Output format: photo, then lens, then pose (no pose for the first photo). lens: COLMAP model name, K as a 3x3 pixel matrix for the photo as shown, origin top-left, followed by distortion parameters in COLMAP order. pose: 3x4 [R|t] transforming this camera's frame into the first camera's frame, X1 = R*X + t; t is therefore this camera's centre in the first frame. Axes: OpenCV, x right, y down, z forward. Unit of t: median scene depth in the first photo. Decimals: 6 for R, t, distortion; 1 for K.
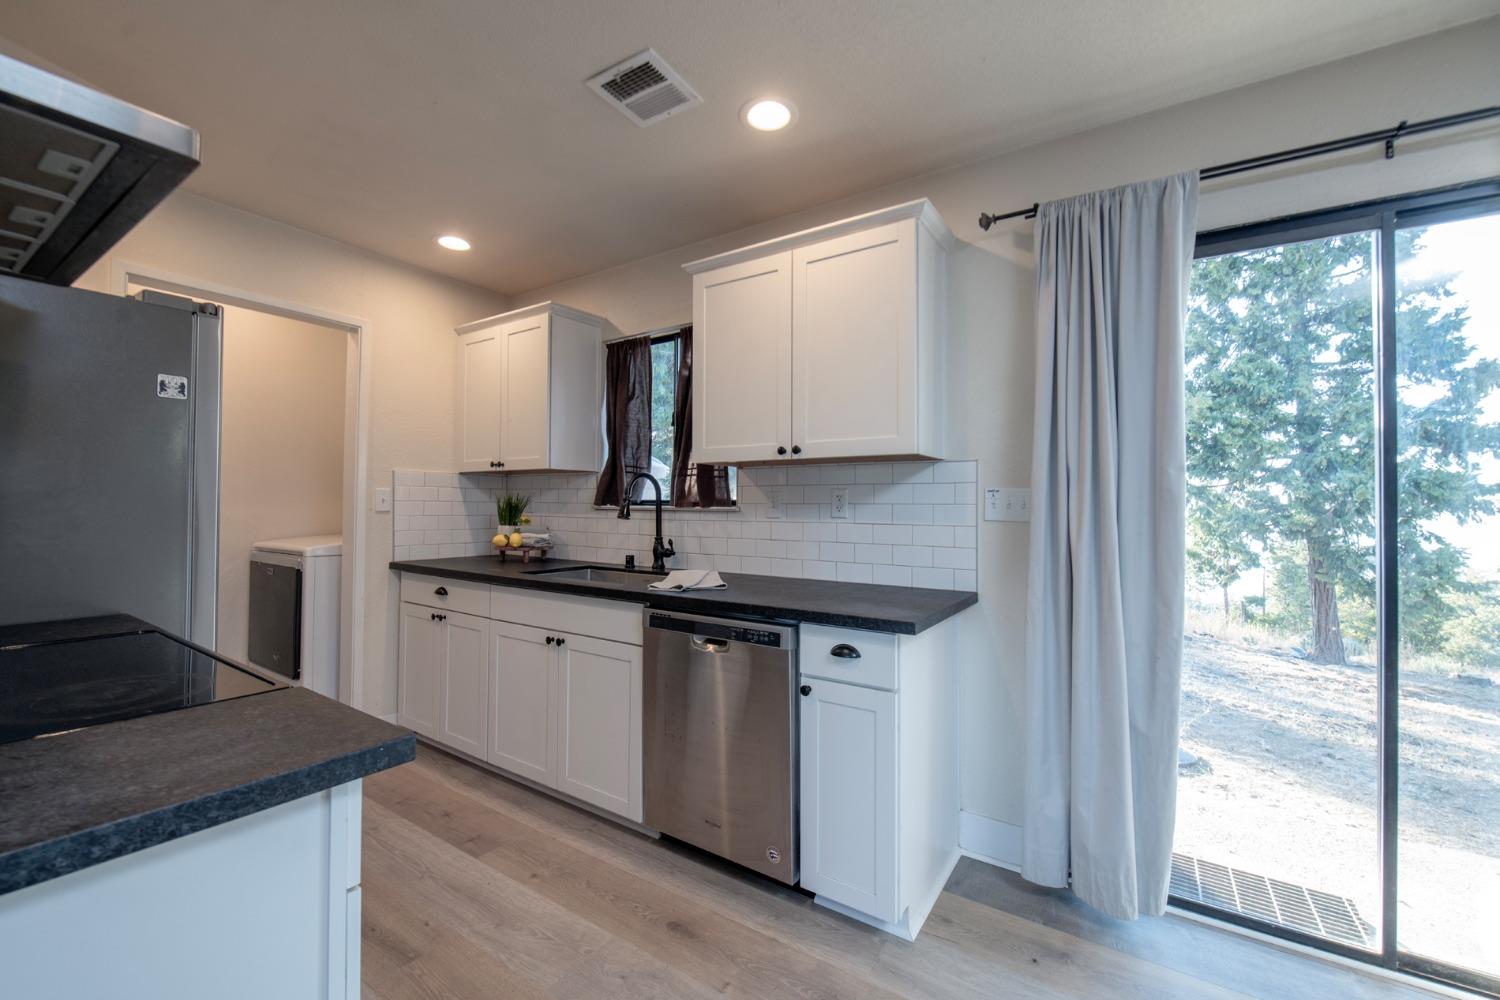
lens RADIAL K [[623.2, 0, 781.9], [0, 623.2, 501.9], [0, 0, 1]] dist [-0.011215, -0.001483]
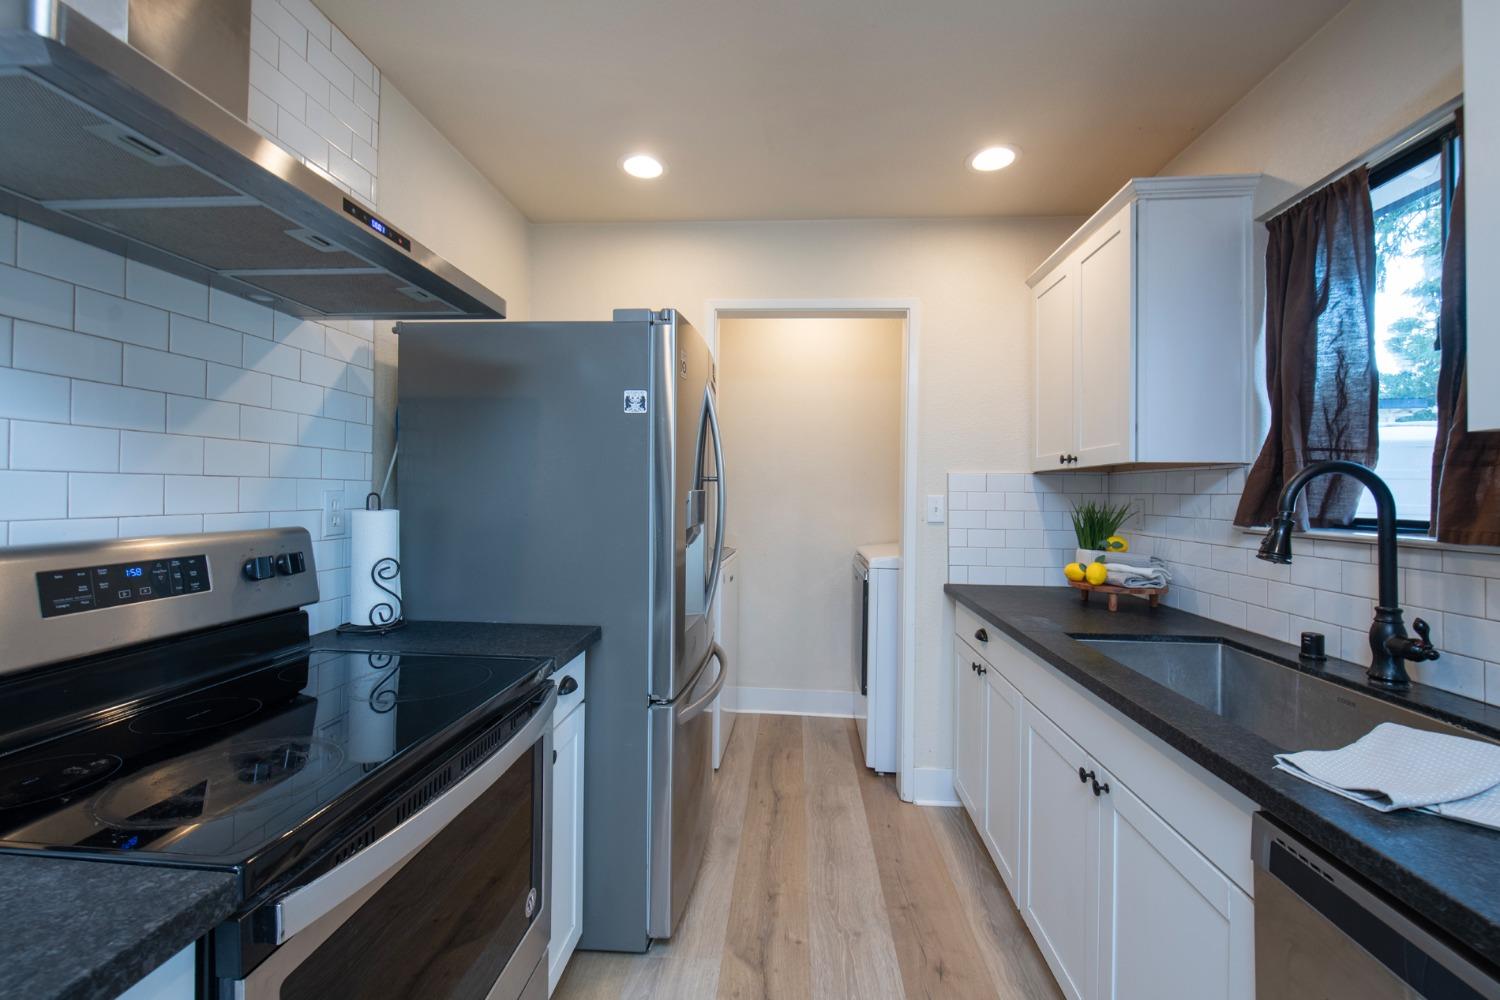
lens RADIAL K [[623.2, 0, 712.6], [0, 623.2, 492.2], [0, 0, 1]] dist [-0.011215, -0.001483]
pose [[0.434642, -0.006117, -0.900582, -0.016075], [-0.003958, 0.999954, -0.008703, -0.017868], [0.900595, 0.007347, 0.434598, 0.377081]]
